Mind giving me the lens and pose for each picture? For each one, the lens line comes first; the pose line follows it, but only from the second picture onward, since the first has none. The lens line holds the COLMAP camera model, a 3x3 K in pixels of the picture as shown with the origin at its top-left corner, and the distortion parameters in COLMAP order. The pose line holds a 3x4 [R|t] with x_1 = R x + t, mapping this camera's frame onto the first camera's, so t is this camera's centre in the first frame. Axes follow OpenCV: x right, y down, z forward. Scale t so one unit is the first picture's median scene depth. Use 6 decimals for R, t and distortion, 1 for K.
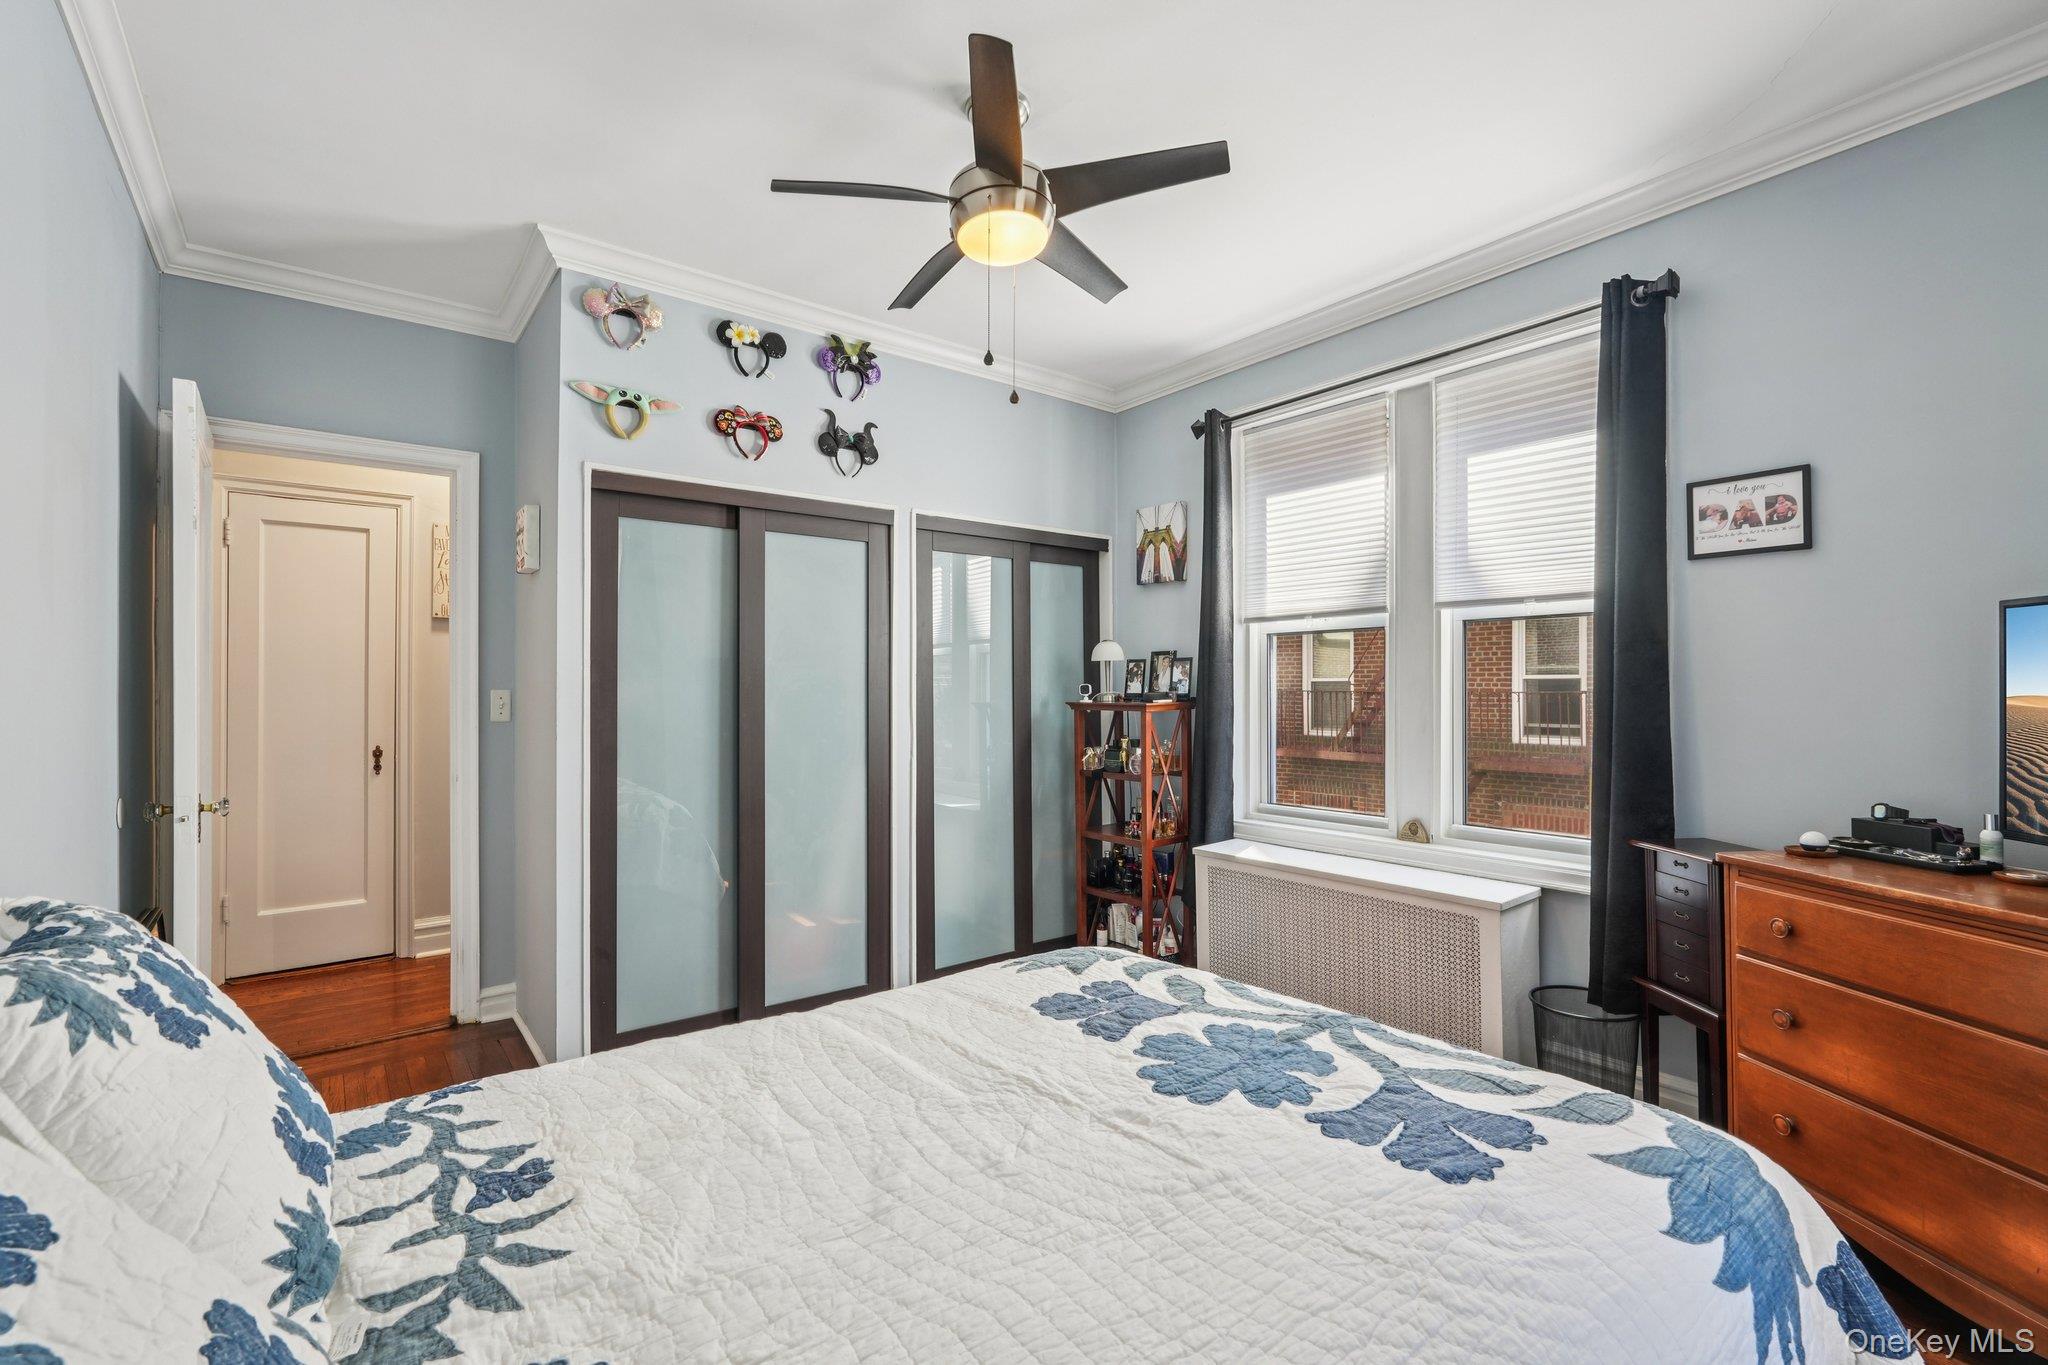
lens RADIAL K [[904.4, 0, 1013.8], [0, 904.4, 686.1], [0, 0, 1]] dist [-0.009967, 0.003158]
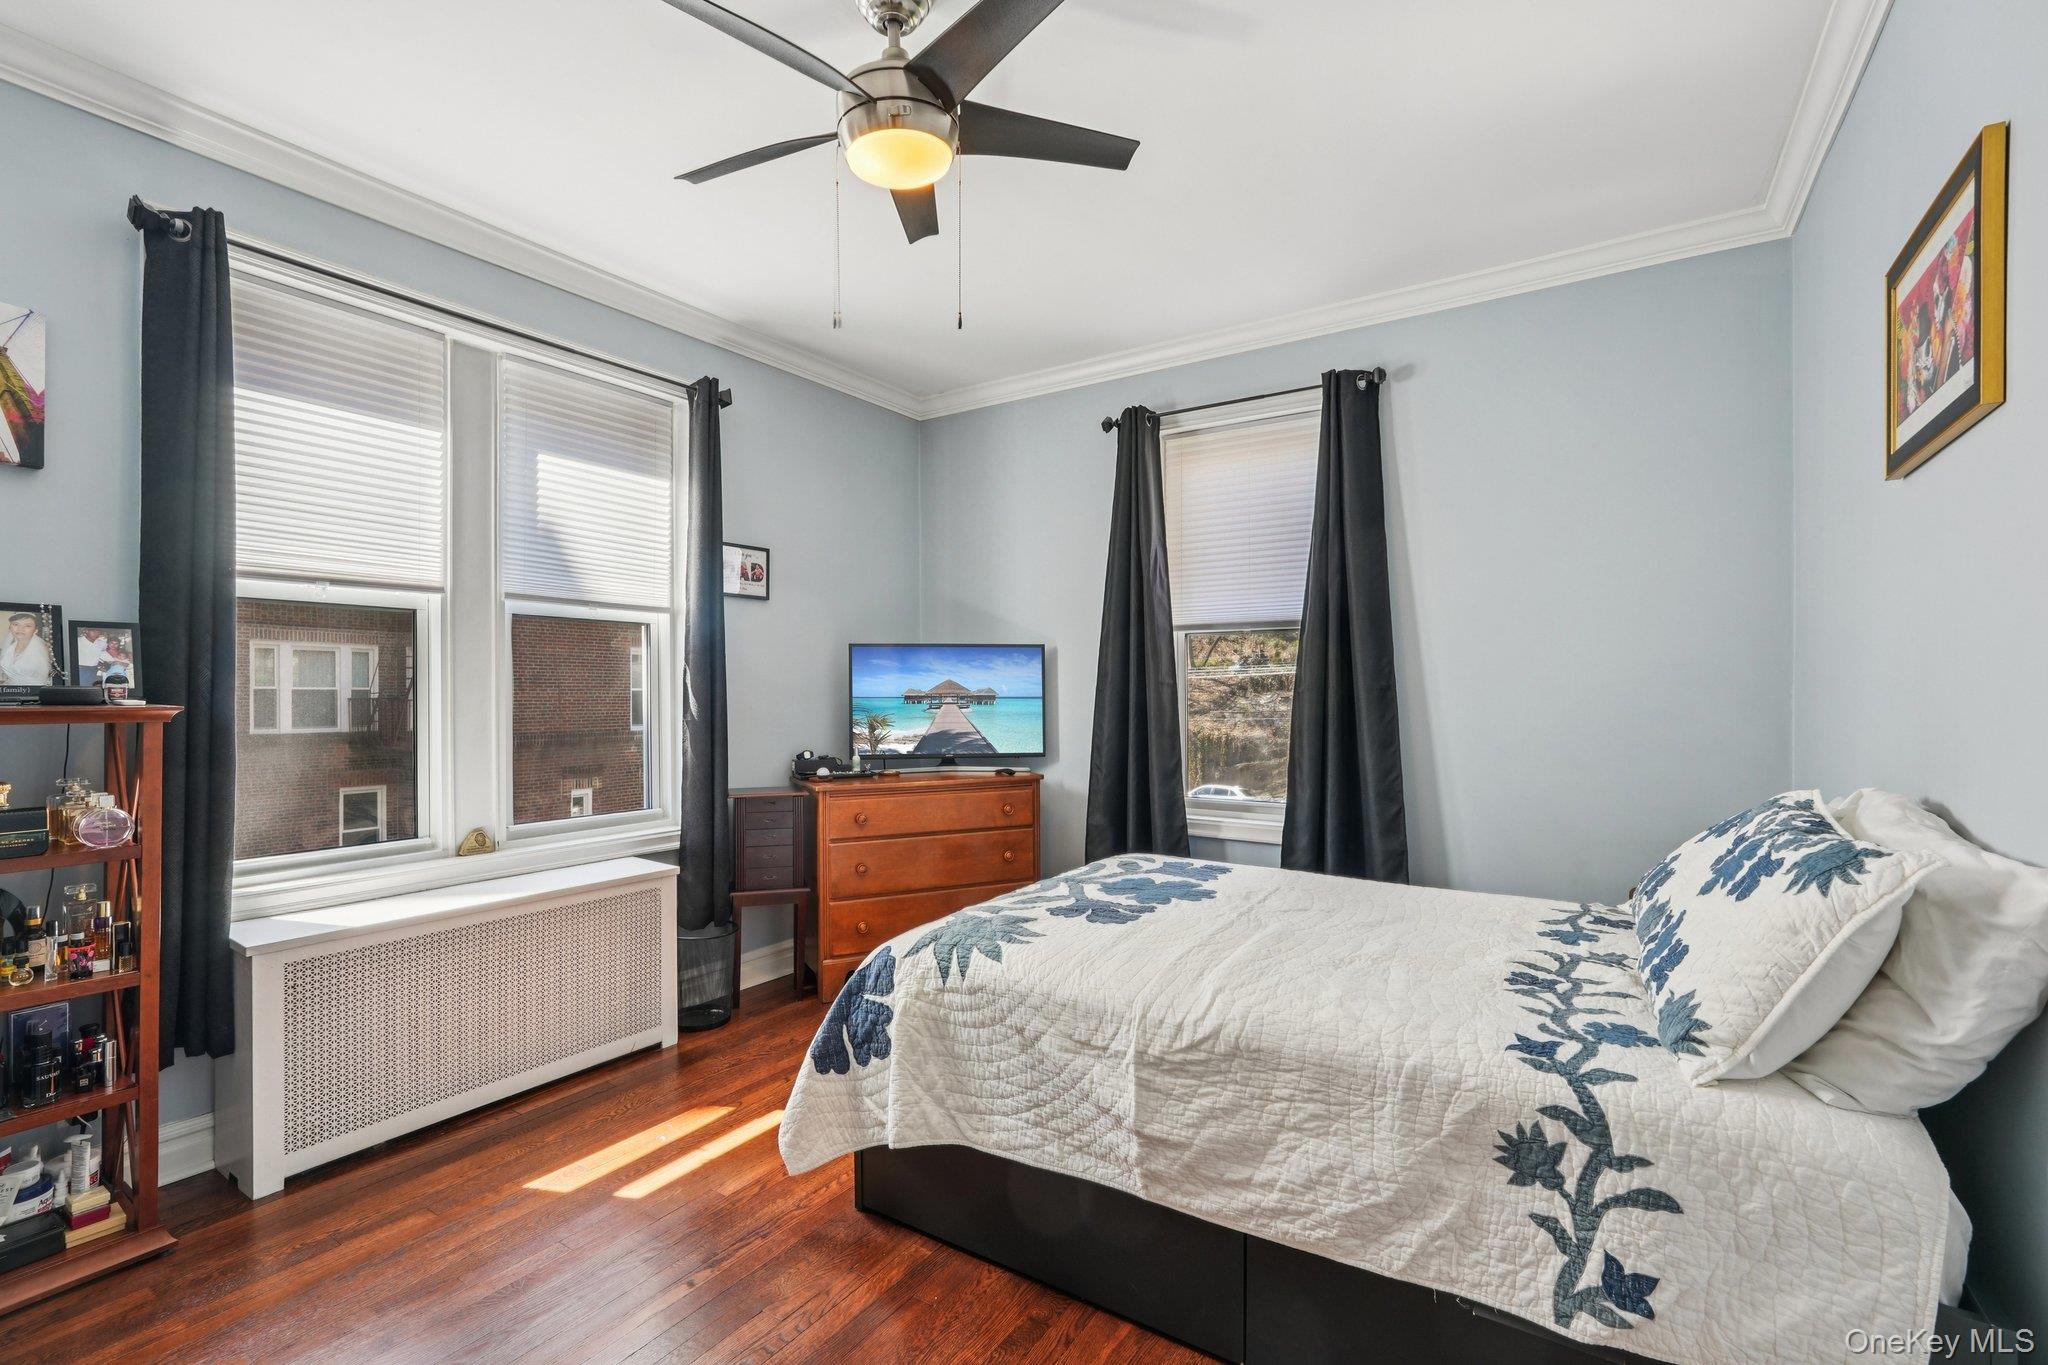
lens RADIAL K [[904.4, 0, 1019.2], [0, 904.4, 695.1], [0, 0, 1]] dist [-0.009967, 0.003158]
pose [[-0.325827, -0.000177, 0.945429, -0.604898], [-0.001636, 0.999999, -0.000376, 0.014039], [-0.945428, -0.001669, -0.325827, 0.813637]]
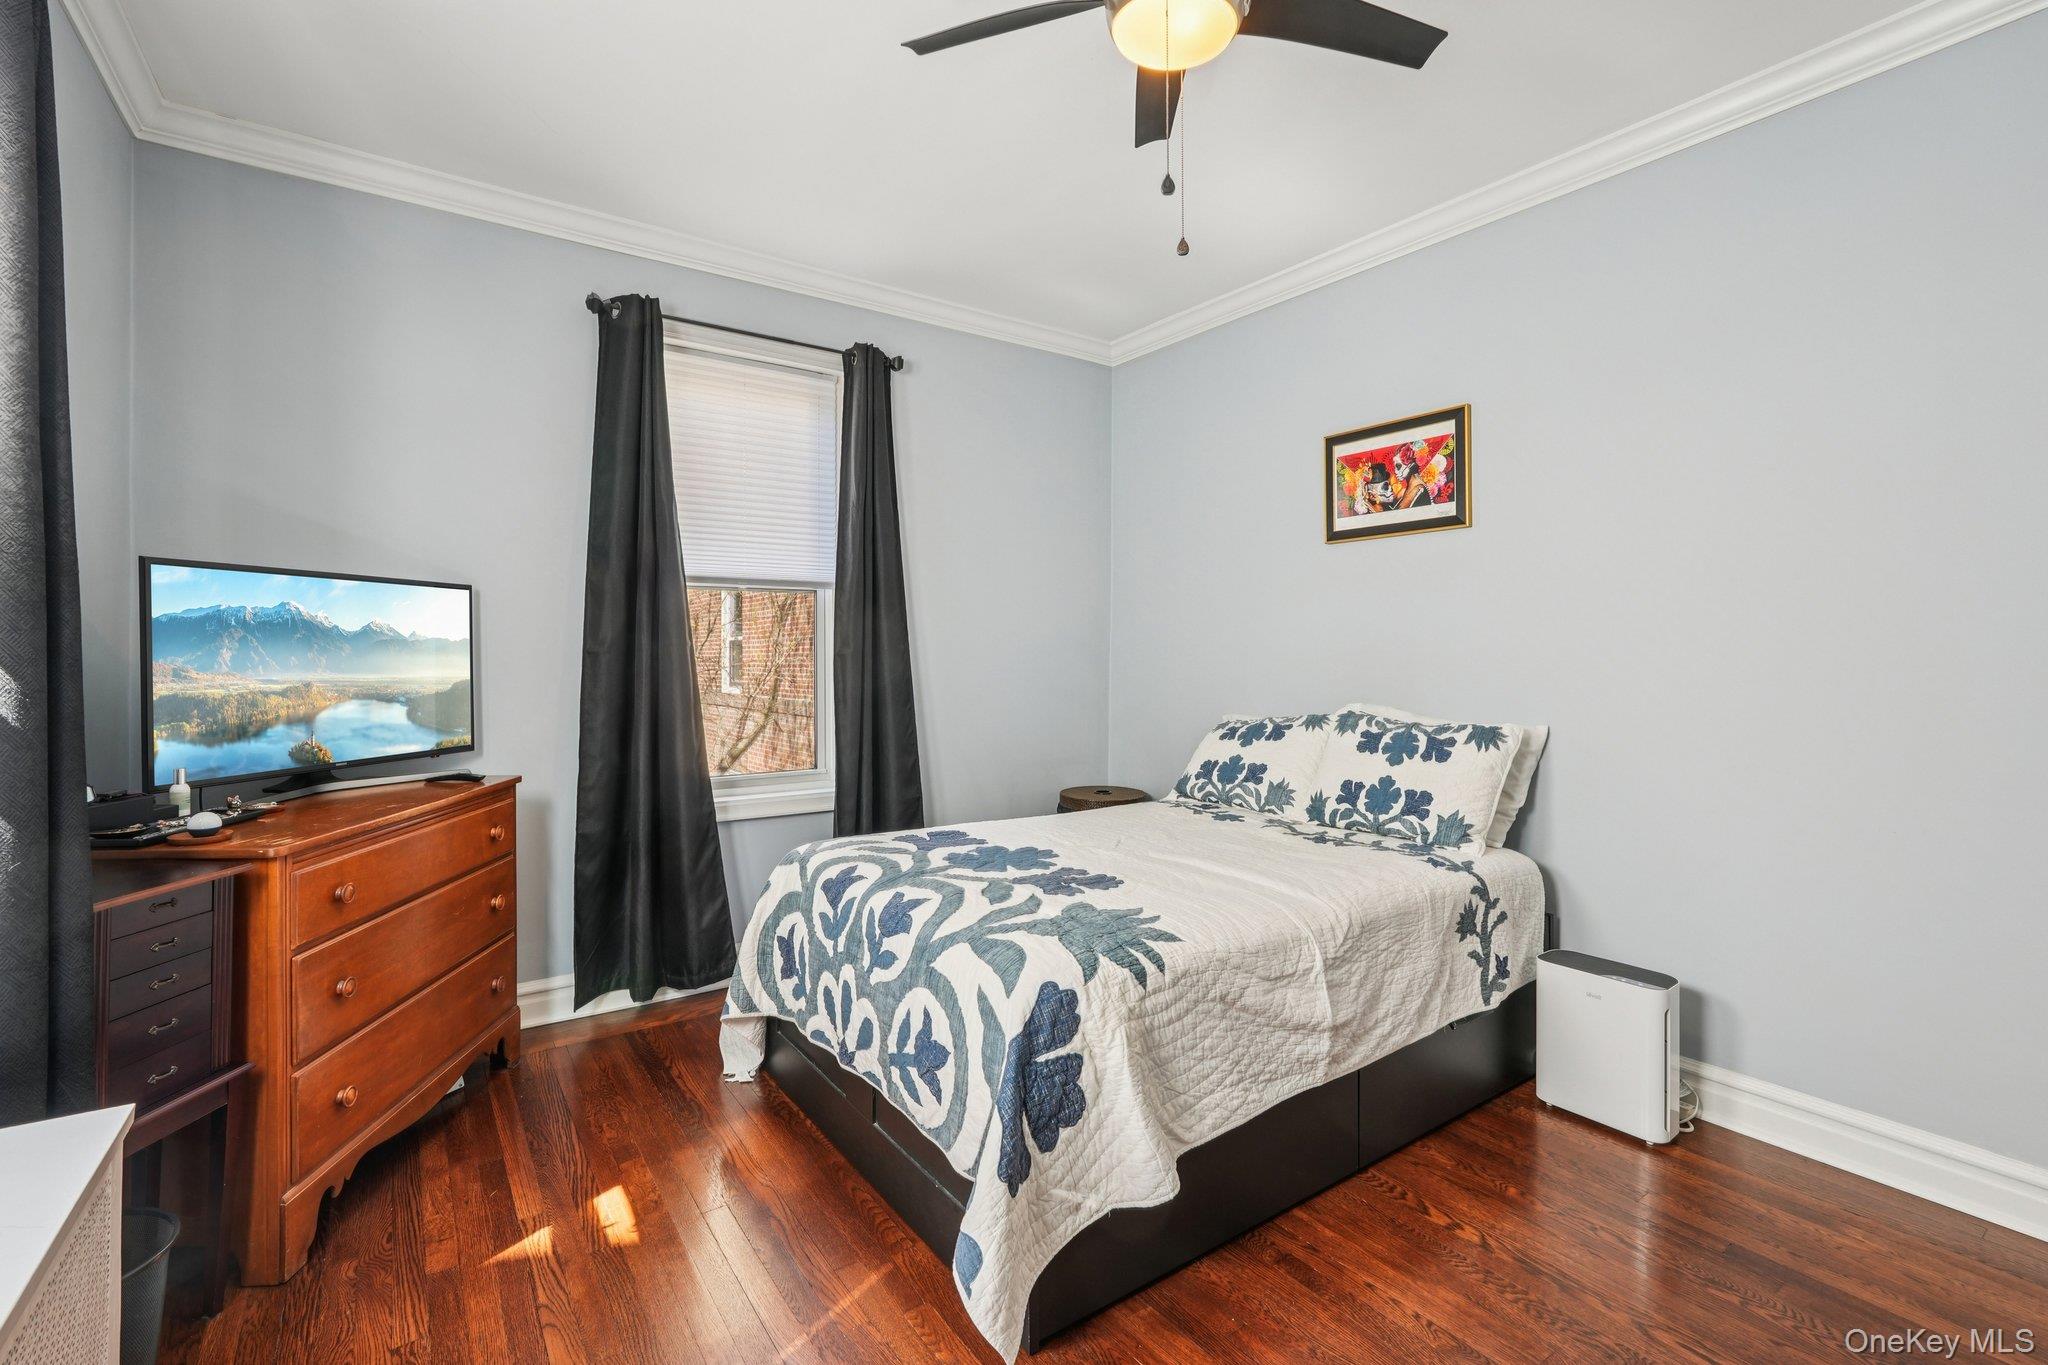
lens RADIAL K [[904.4, 0, 1019.1], [0, 904.4, 651.3], [0, 0, 1]] dist [-0.009967, 0.003158]
pose [[-0.999013, 0.002164, 0.044370, 0.054535], [0.001851, 0.999973, -0.007105, 0.014235], [-0.044384, -0.007016, -0.998990, 1.206096]]
